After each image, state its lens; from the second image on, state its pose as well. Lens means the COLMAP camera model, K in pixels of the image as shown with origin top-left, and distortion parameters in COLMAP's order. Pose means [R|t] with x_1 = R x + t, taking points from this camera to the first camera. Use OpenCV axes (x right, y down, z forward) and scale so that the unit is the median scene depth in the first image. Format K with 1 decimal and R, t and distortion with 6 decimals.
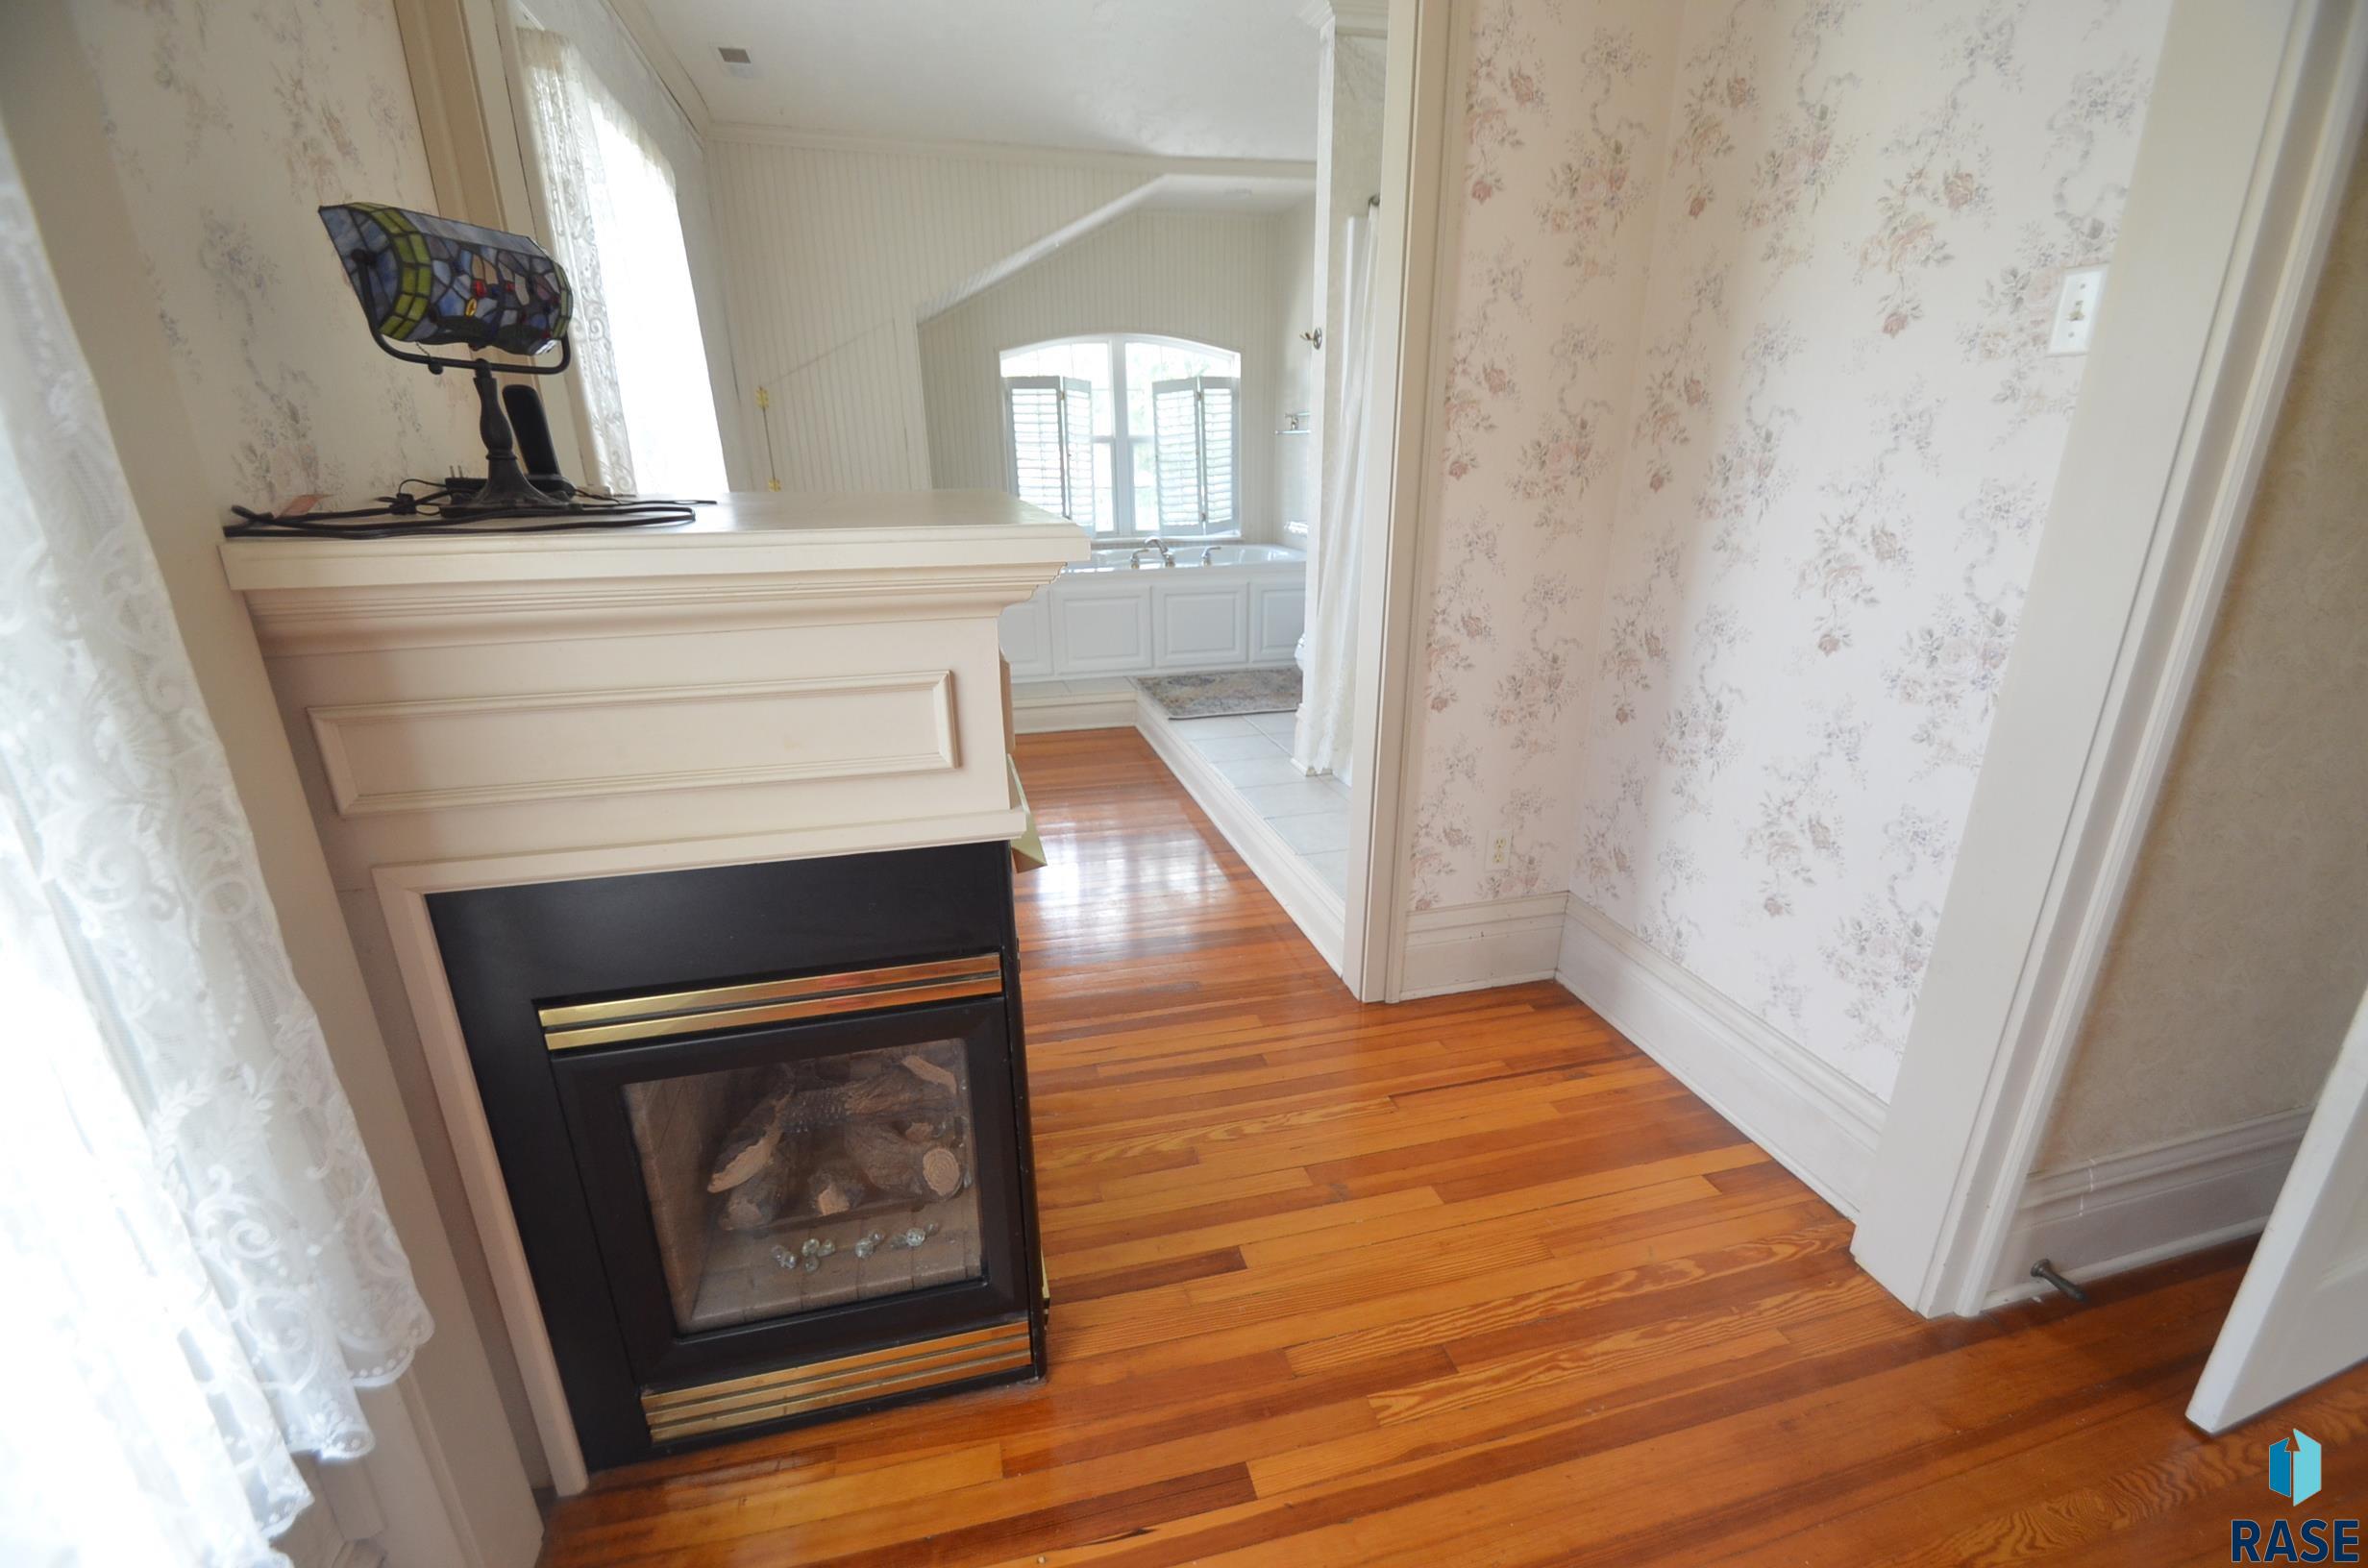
lens RADIAL K [[1033.5, 0, 1199.9], [0, 1033.5, 832.6], [0, 0, 1]] dist [0.002926, -0.000401]
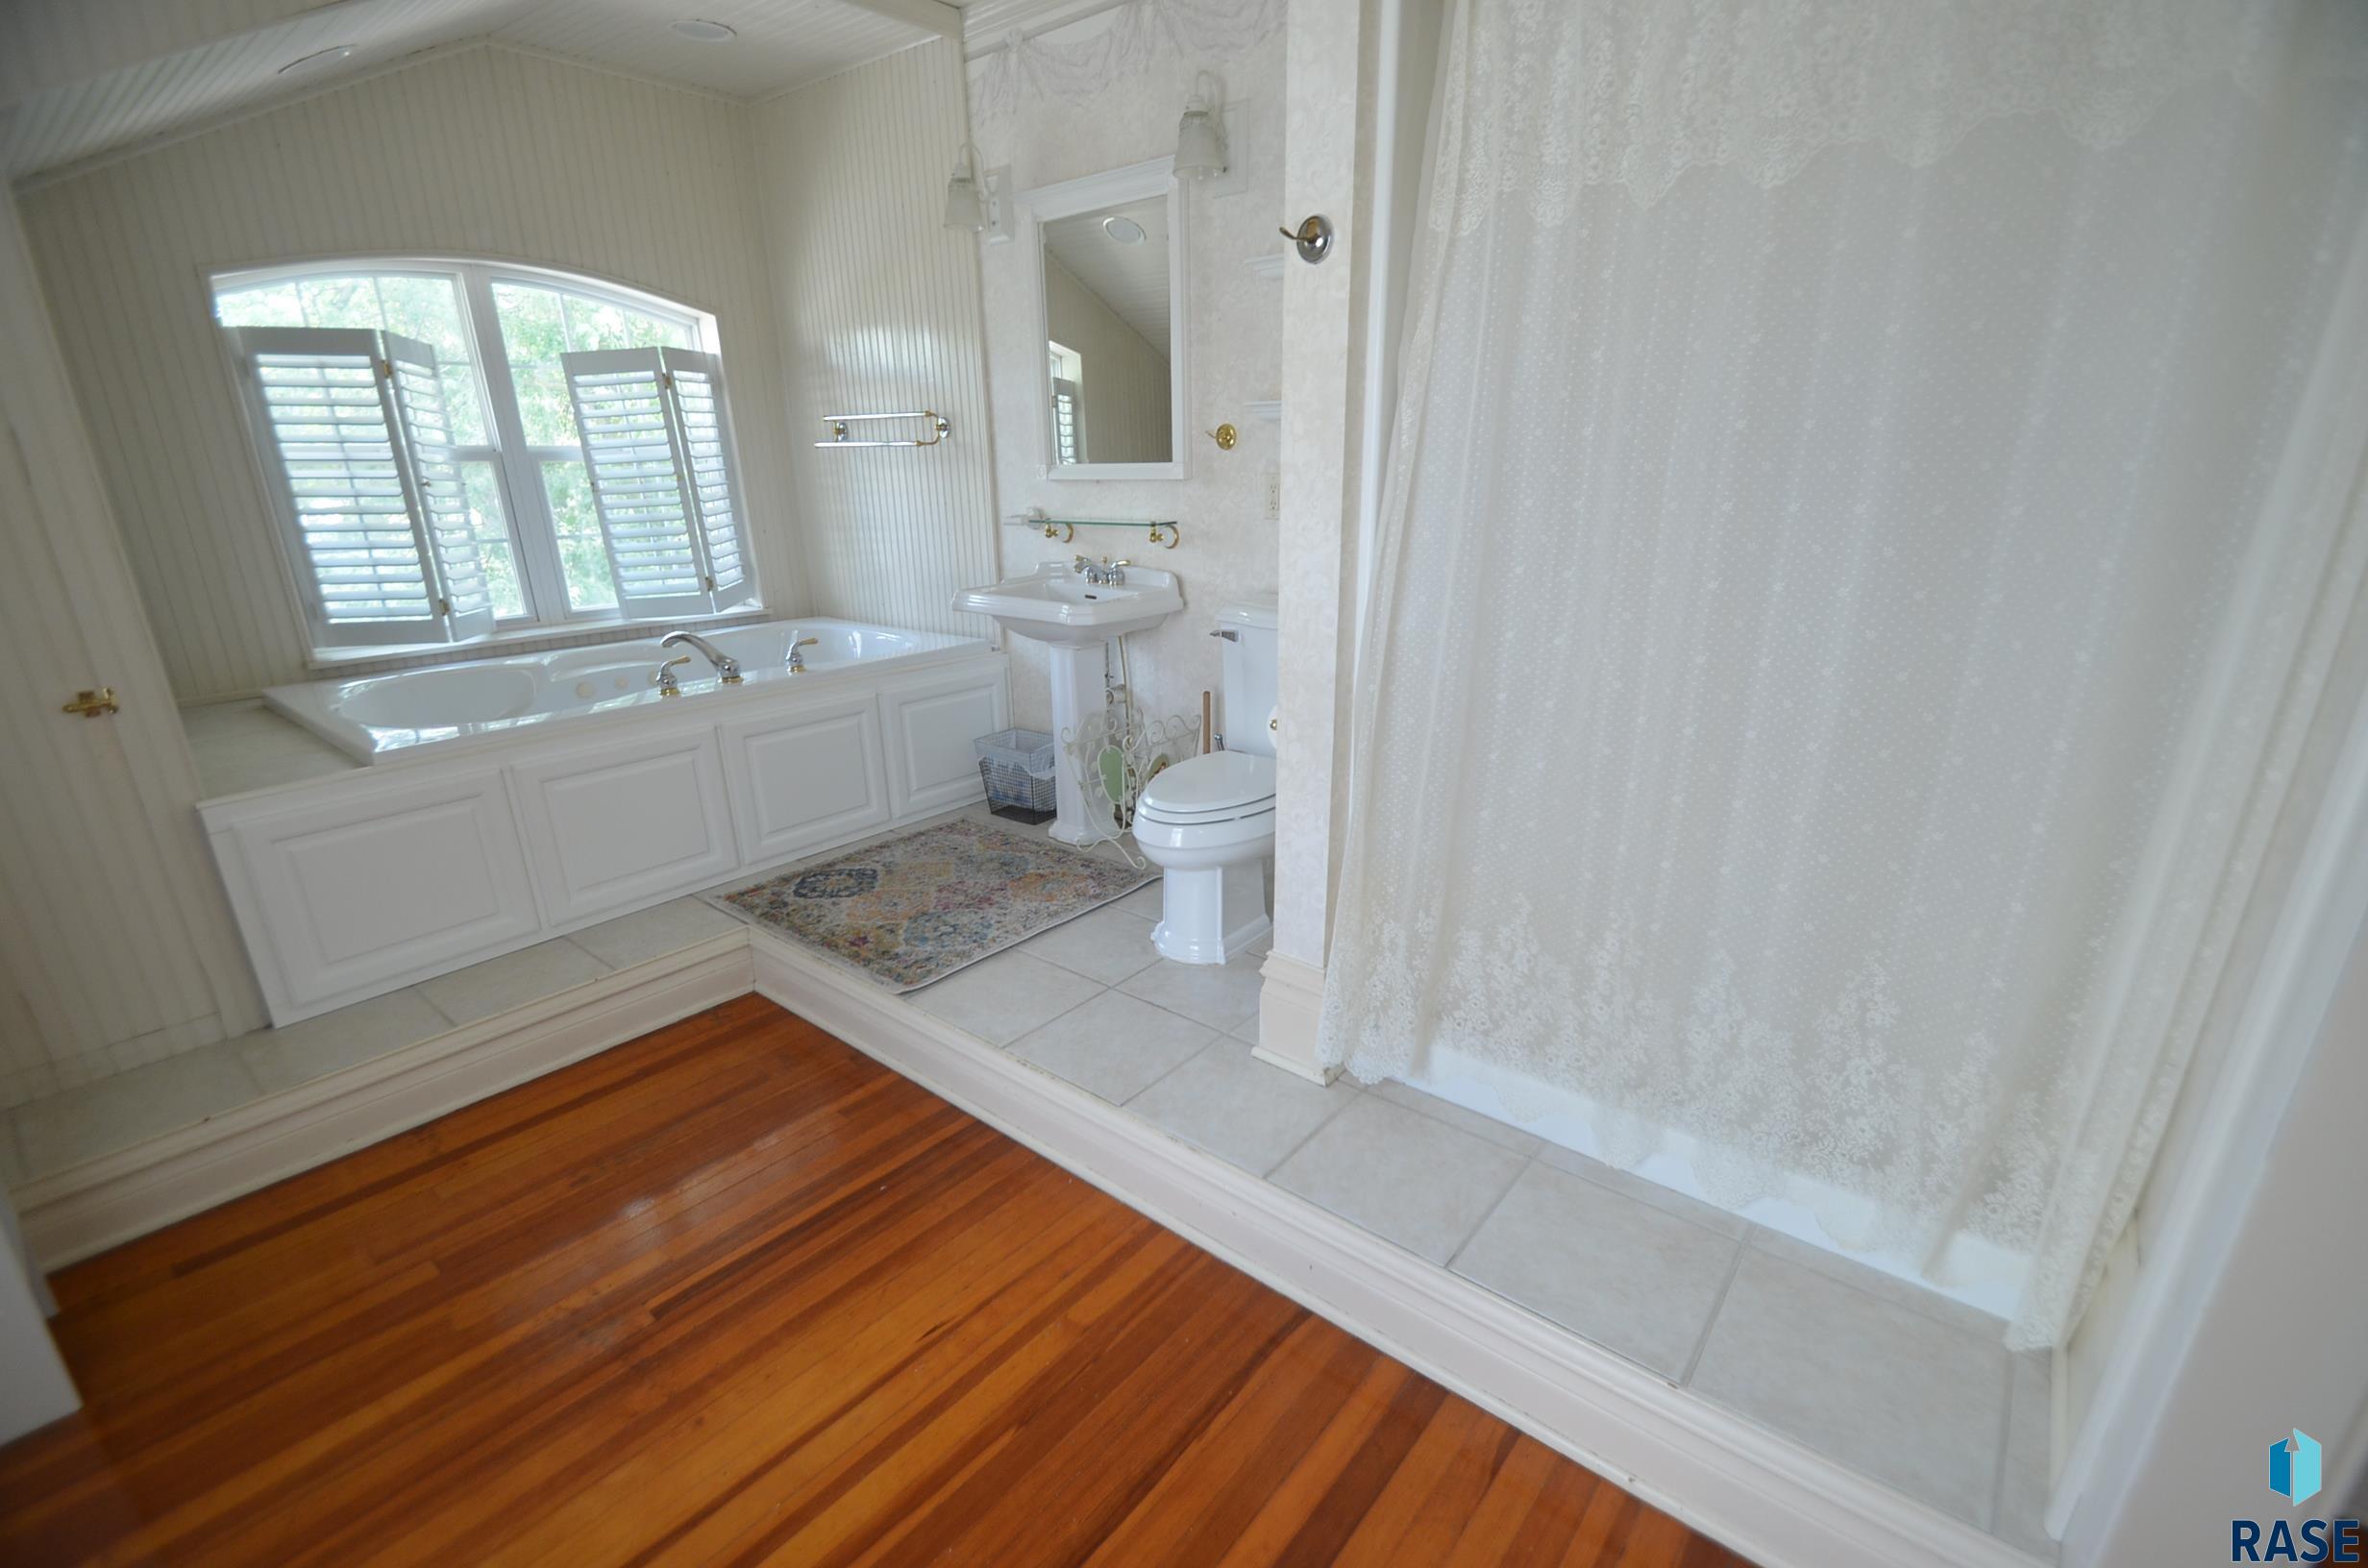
lens RADIAL K [[1039.7, 0, 1184.1], [0, 1039.7, 839.1], [0, 0, 1]] dist [0.001002, -0.000272]
pose [[0.813500, -0.204693, 0.544351, -0.156470], [0.209252, 0.976346, 0.054421, -0.159707], [-0.542615, 0.069635, 0.837090, 0.418671]]
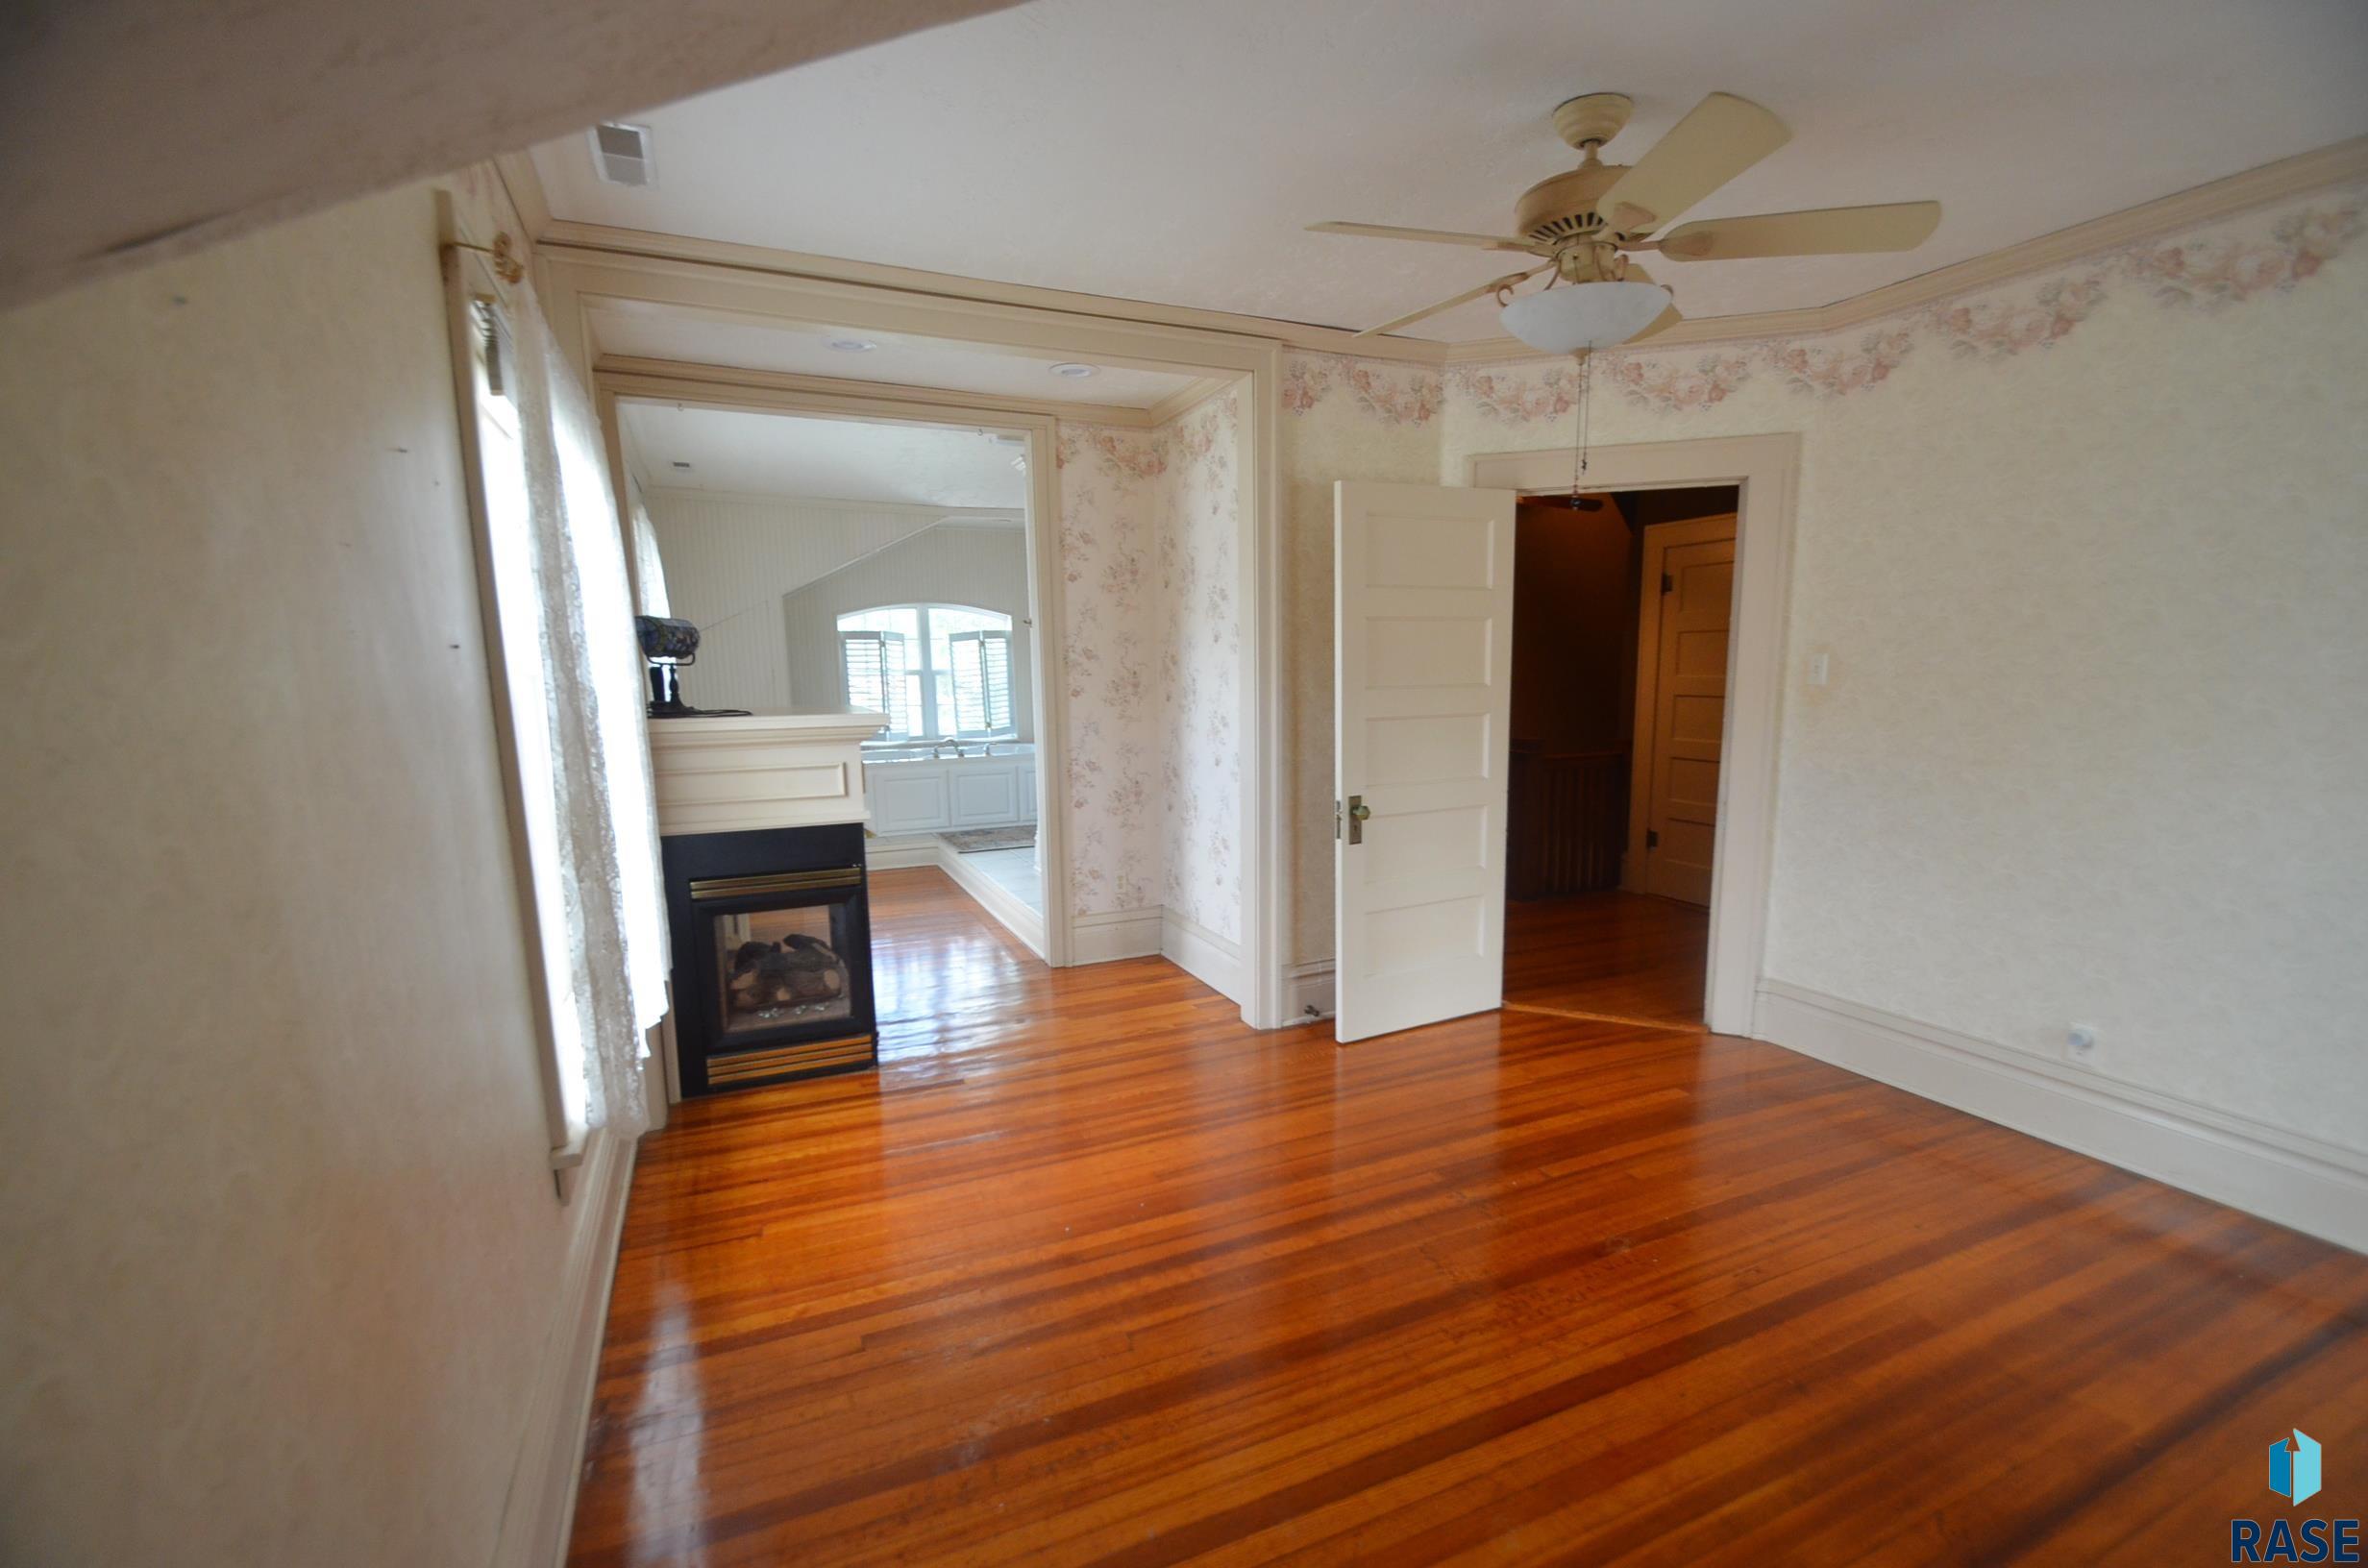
lens RADIAL K [[1033.5, 0, 1199.9], [0, 1033.5, 832.6], [0, 0, 1]] dist [0.002926, -0.000401]
pose [[0.985618, -0.033466, 0.165640, 0.058195], [0.065605, 0.979091, -0.192556, 0.148433], [-0.155733, 0.200653, 0.967205, -0.434509]]
